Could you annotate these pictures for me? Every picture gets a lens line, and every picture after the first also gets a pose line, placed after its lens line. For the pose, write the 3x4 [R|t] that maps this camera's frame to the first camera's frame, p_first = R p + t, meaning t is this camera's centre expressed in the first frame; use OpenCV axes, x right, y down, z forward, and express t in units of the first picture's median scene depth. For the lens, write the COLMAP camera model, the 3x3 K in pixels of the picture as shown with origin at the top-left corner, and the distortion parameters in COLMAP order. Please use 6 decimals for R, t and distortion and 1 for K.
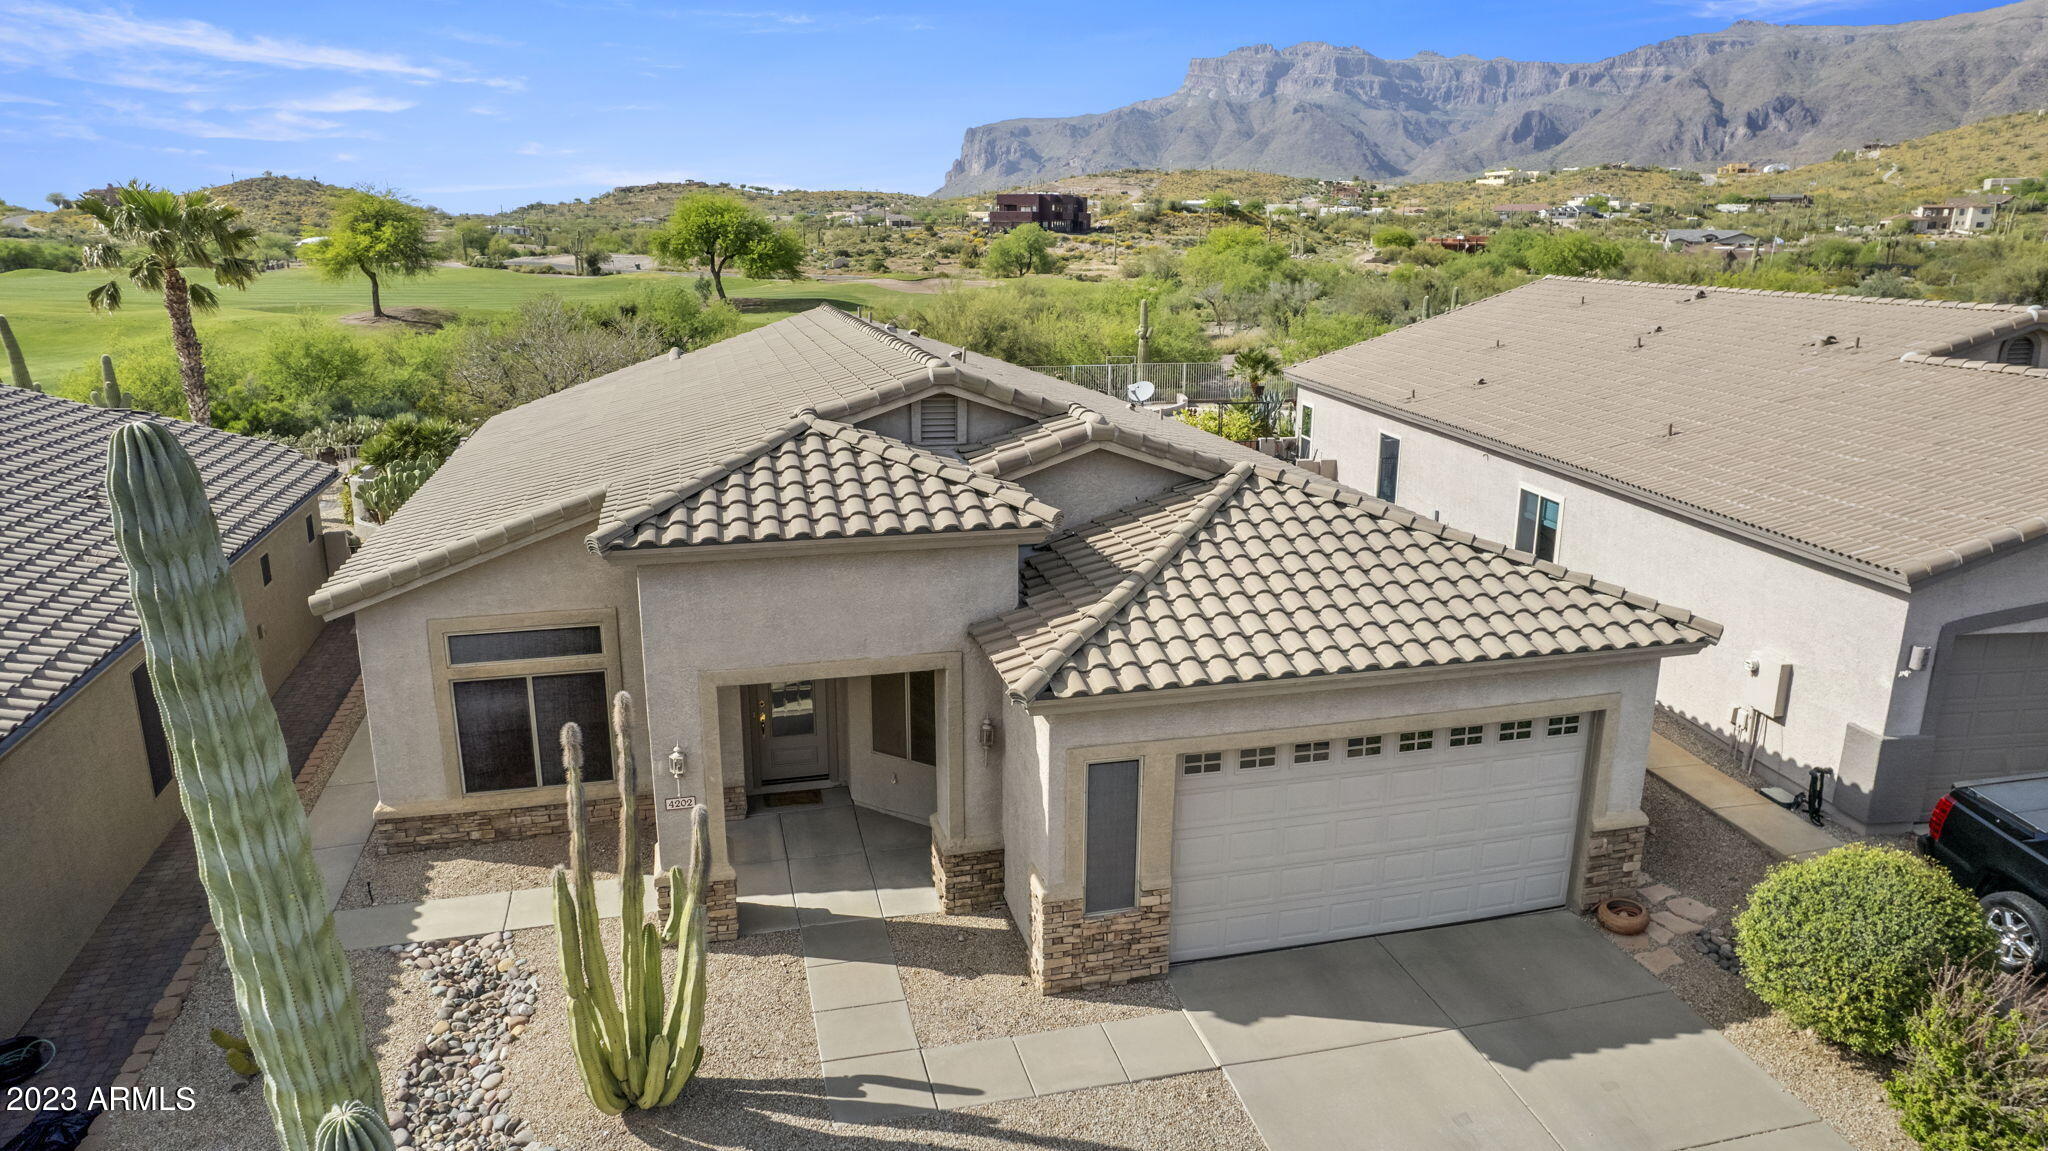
lens RADIAL K [[1311.0, 0, 1026.4], [0, 1311.0, 584.8], [0, 0, 1]] dist [-0.058462, 0.049207]
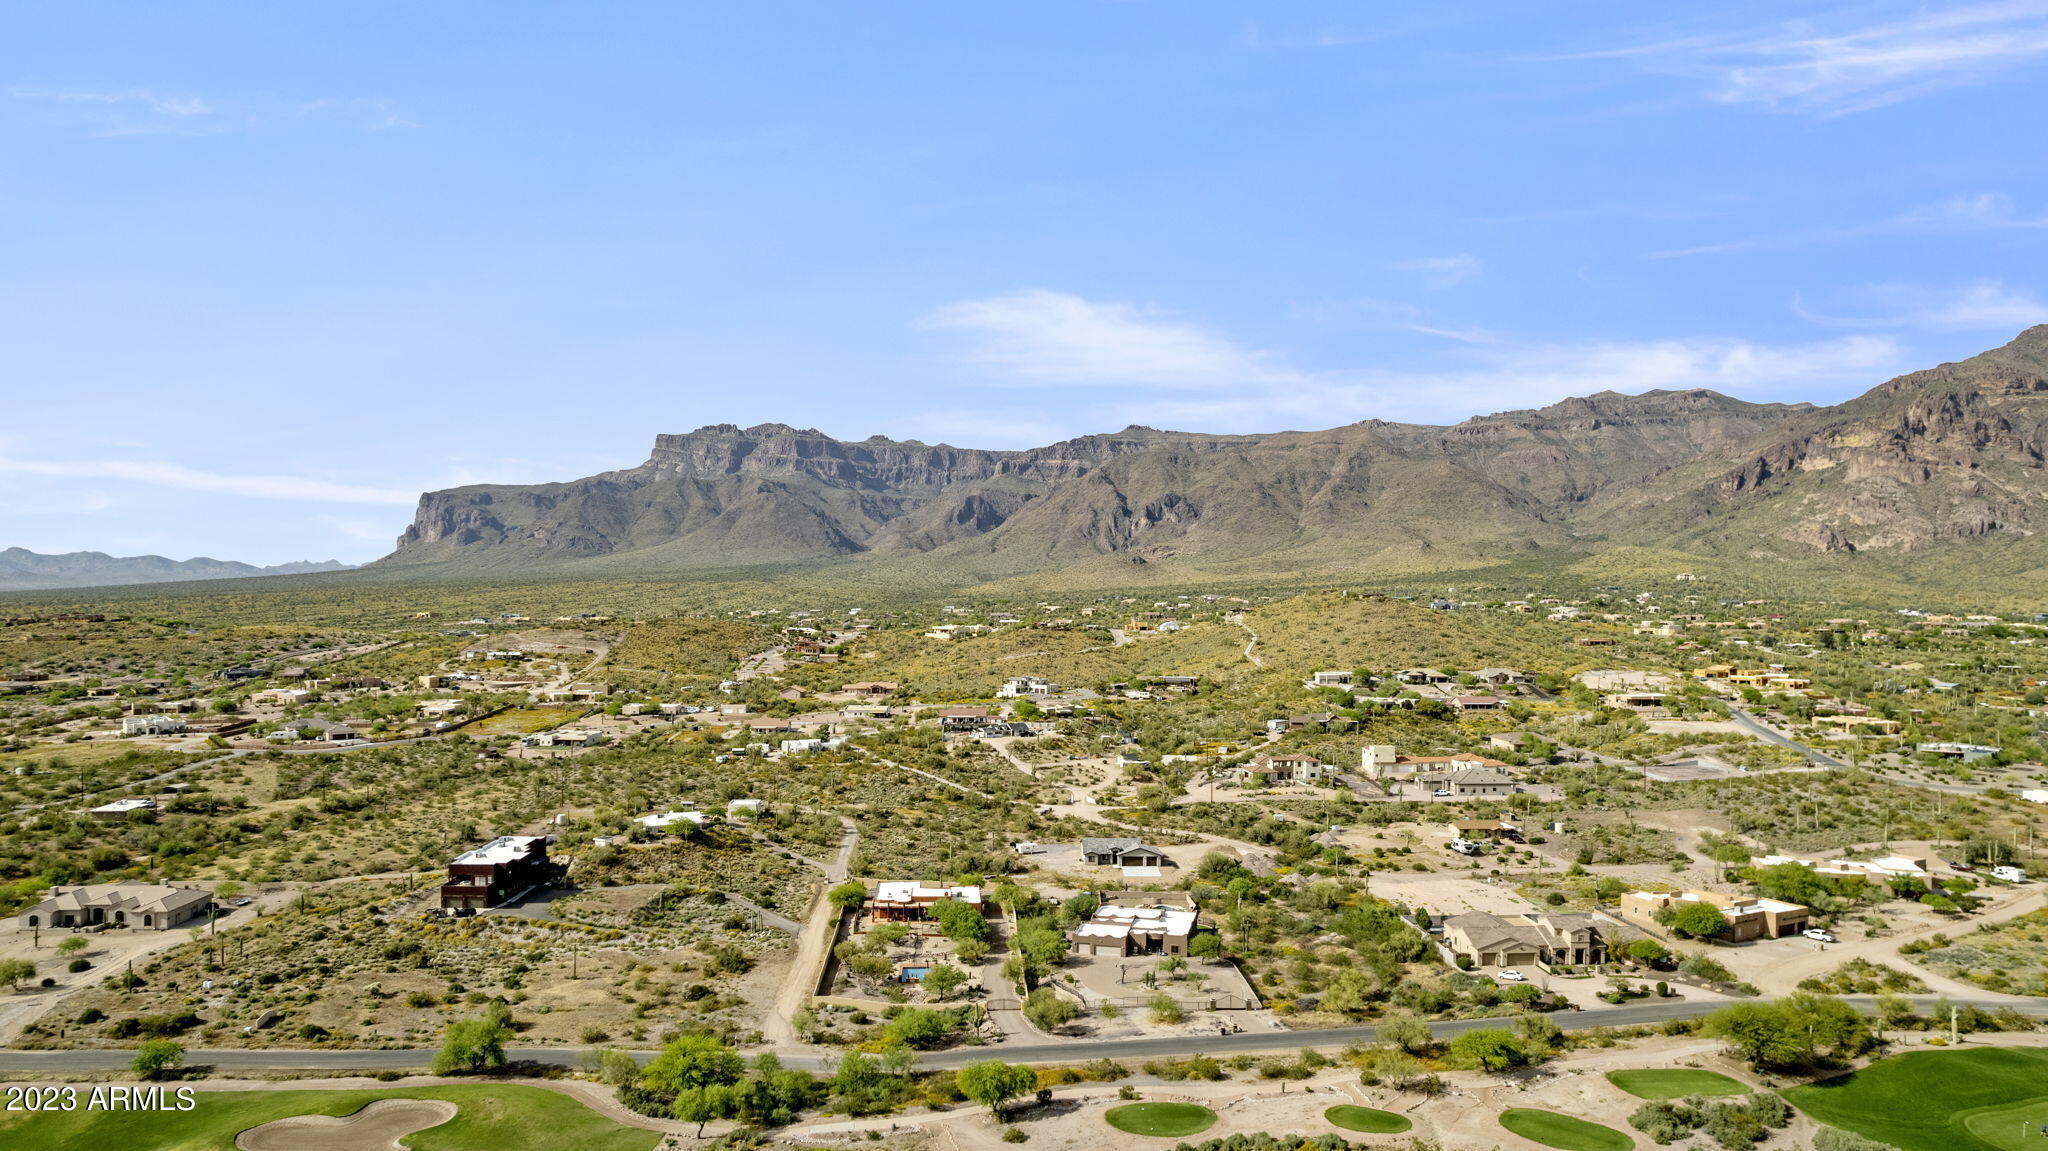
lens RADIAL K [[1311.0, 0, 1021.3], [0, 1311.0, 589.0], [0, 0, 1]] dist [-0.058462, 0.049207]
pose [[0.925117, 0.001038, 0.379680, 0.093422], [0.097433, 0.965860, -0.240044, -3.865628], [-0.366967, 0.259062, 0.893433, -1.403040]]
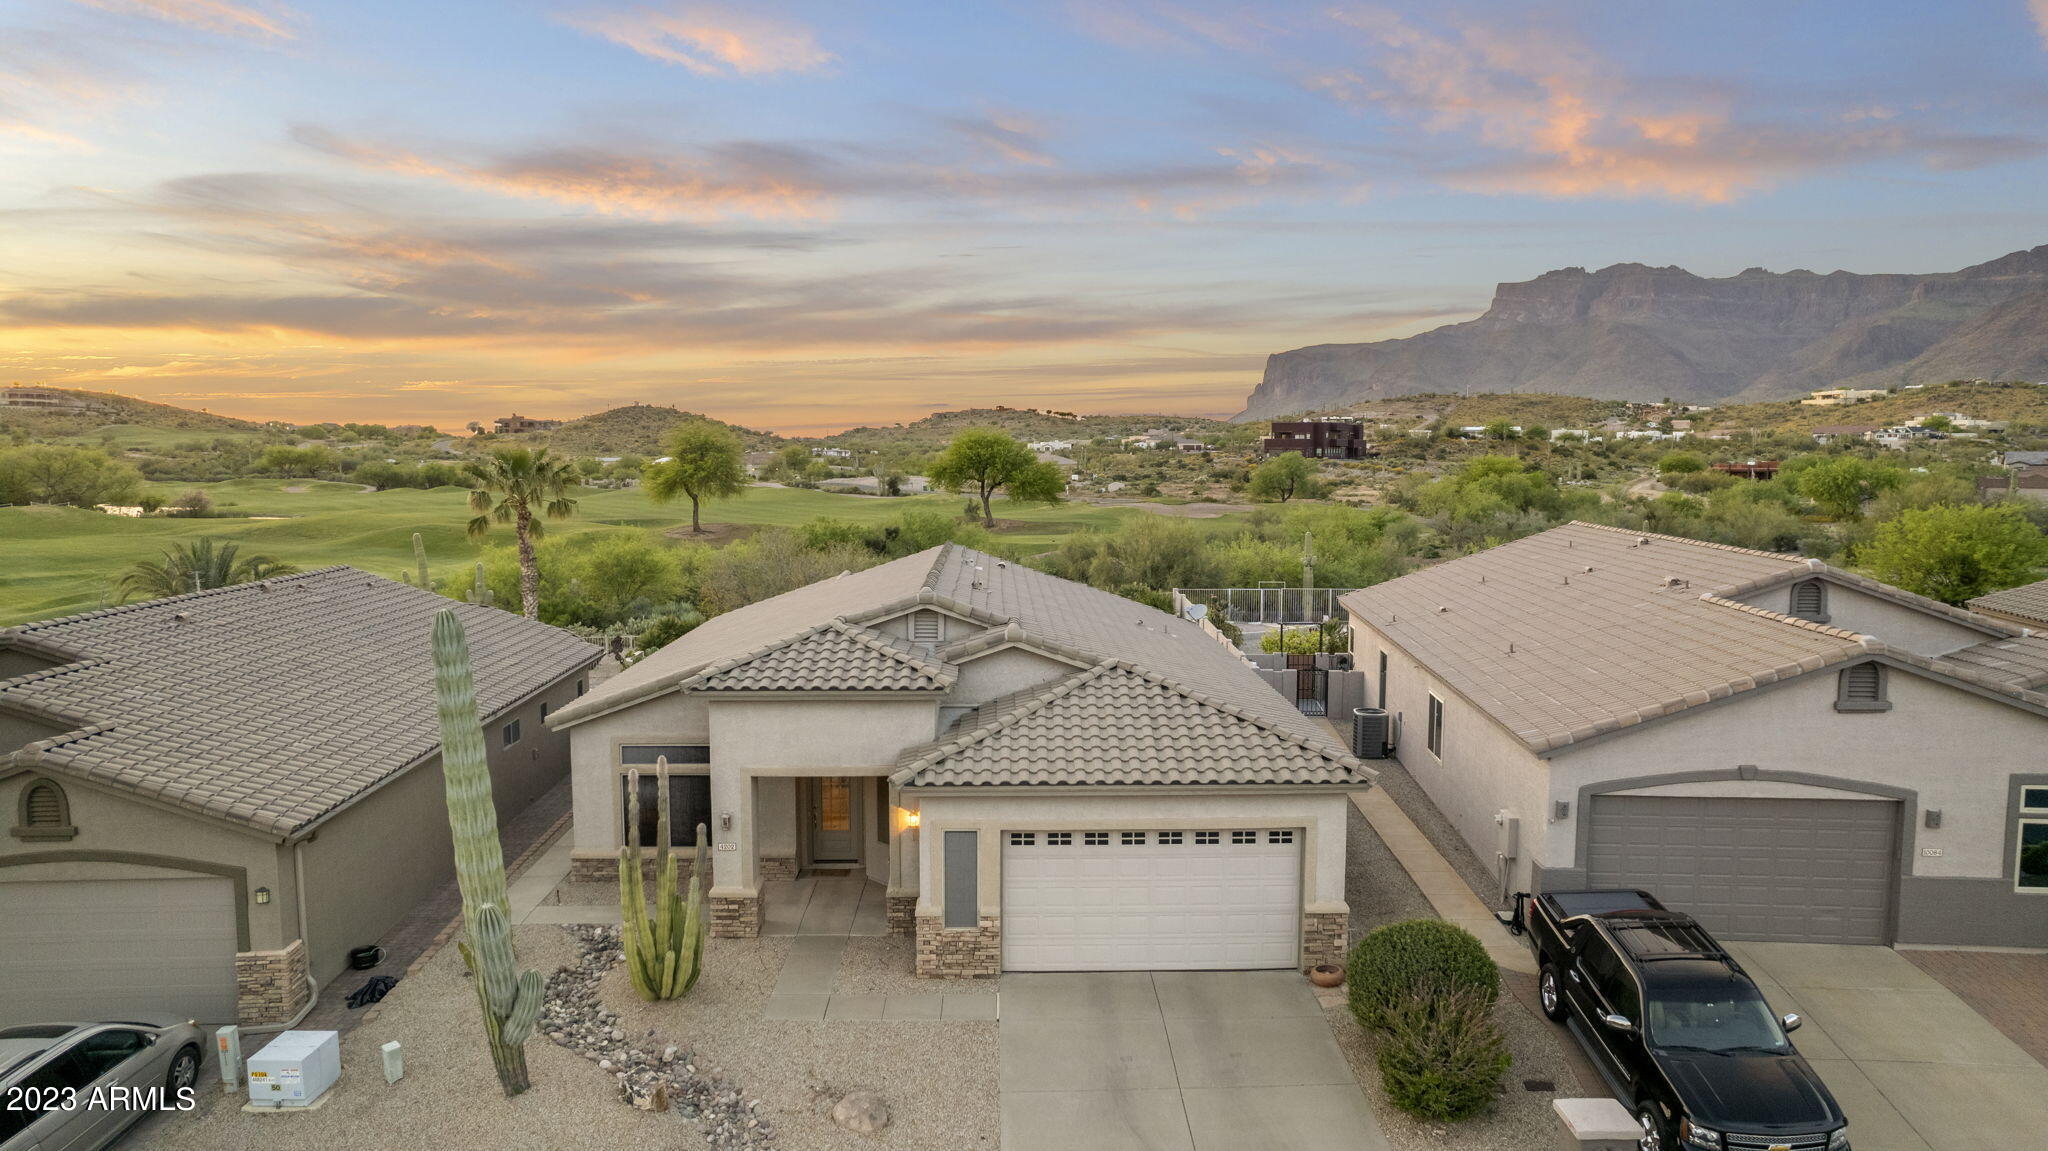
lens RADIAL K [[1311.0, 0, 1026.3], [0, 1311.0, 586.7], [0, 0, 1]] dist [-0.058462, 0.049207]
pose [[0.974533, 0.021145, -0.223247, 0.399555], [-0.056953, 0.986239, -0.155203, 0.064659], [0.216893, 0.163965, 0.962327, -0.488460]]
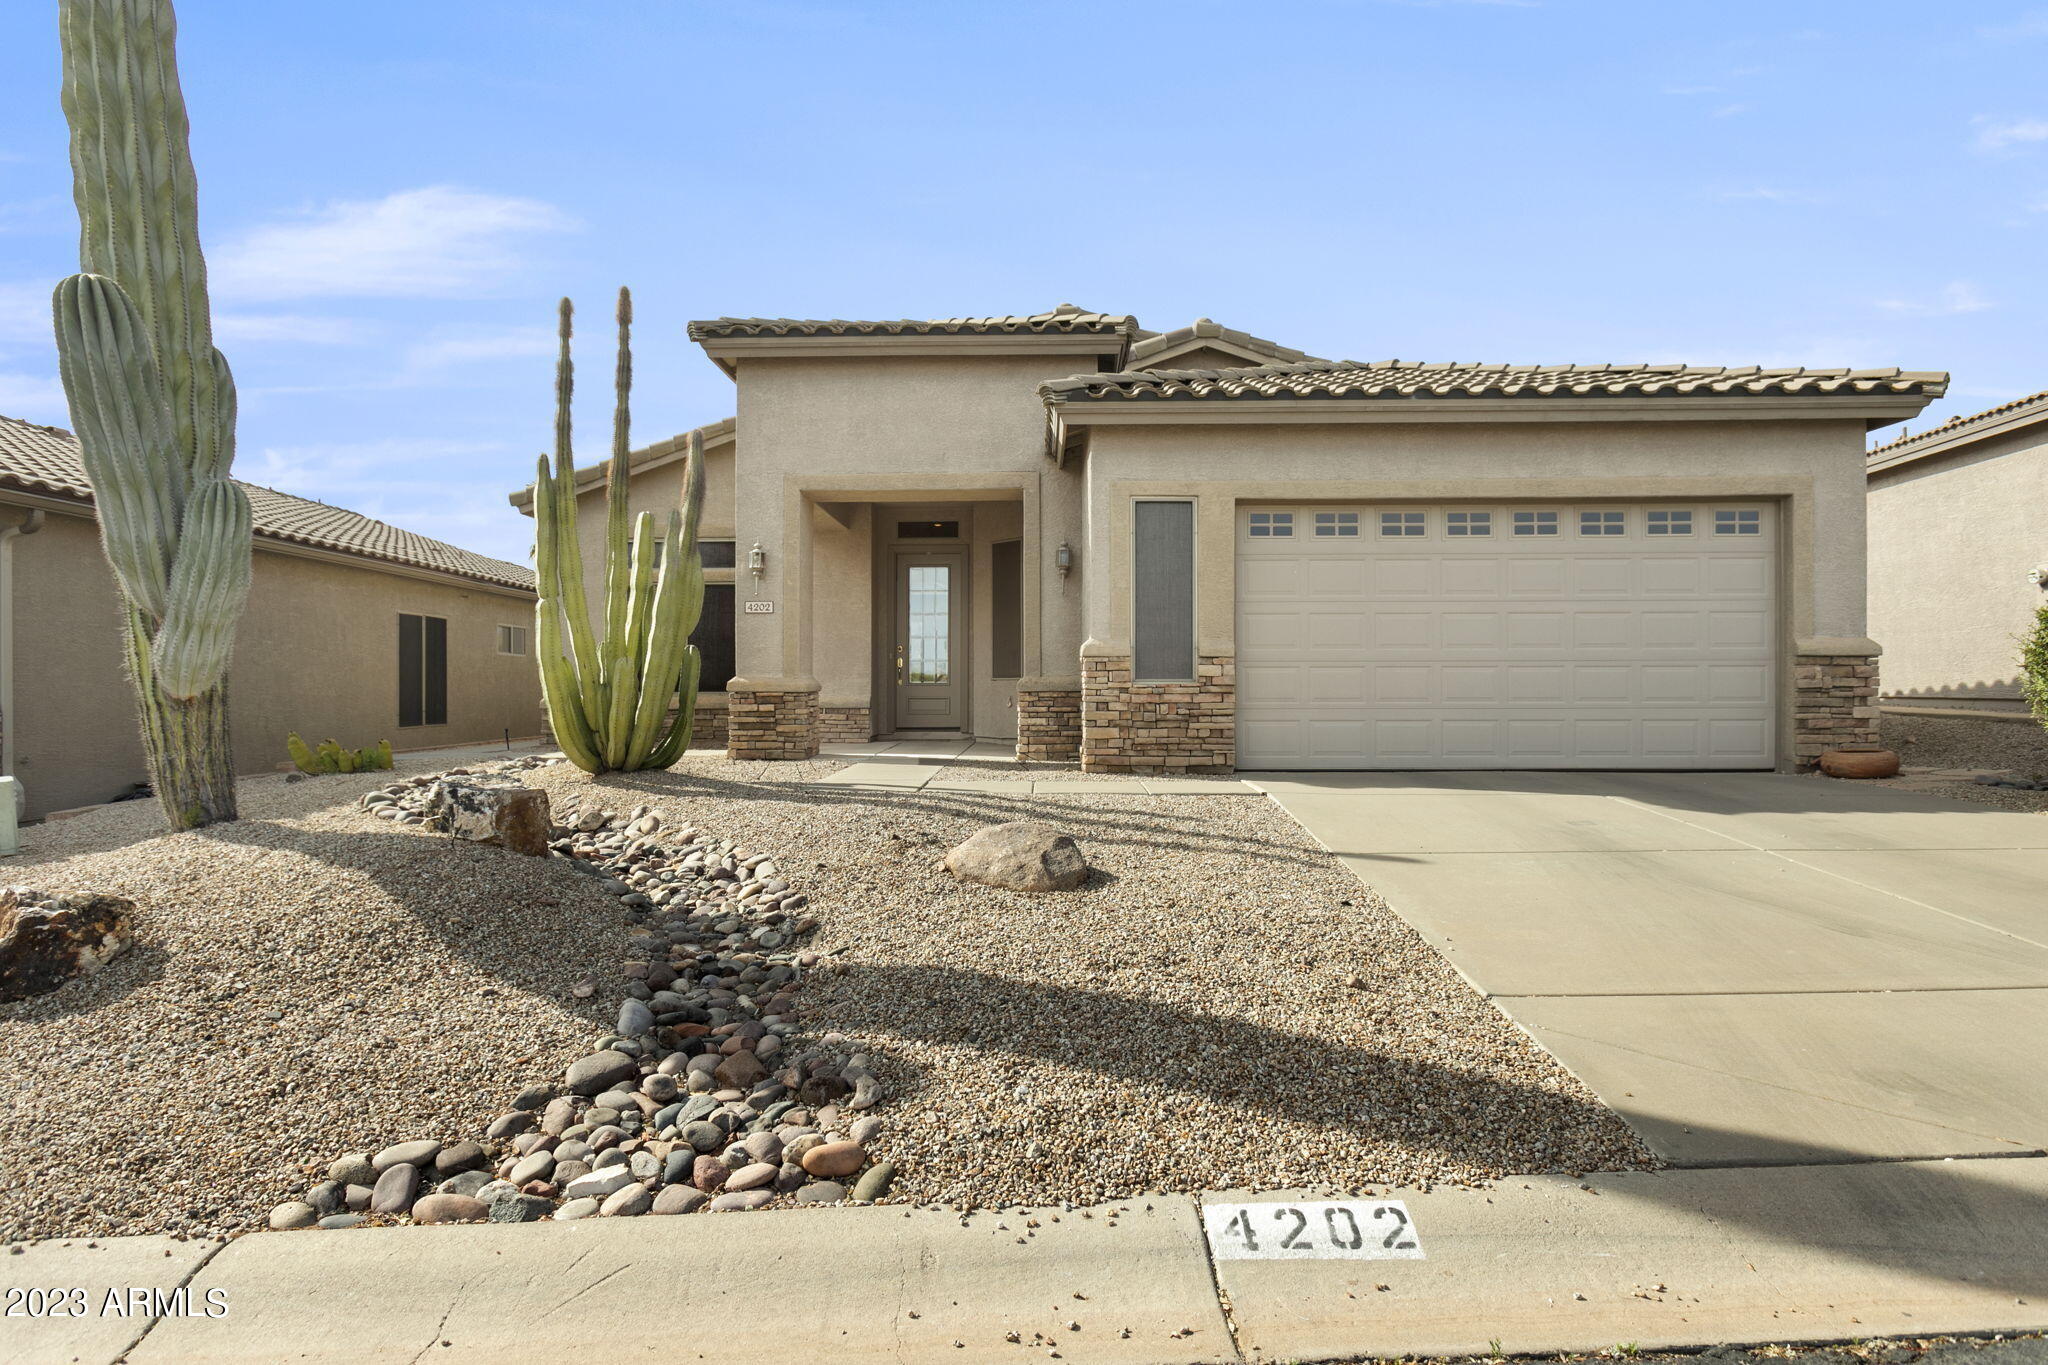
lens RADIAL K [[1094.8, 0, 1023.6], [0, 1094.8, 685.3], [0, 0, 1]] dist [0.009747, 0.001417]
pose [[0.965315, -0.006923, -0.260995, 0.135518], [-0.063425, 0.963485, -0.260142, 0.368785], [0.253266, 0.267673, 0.929628, 0.223893]]
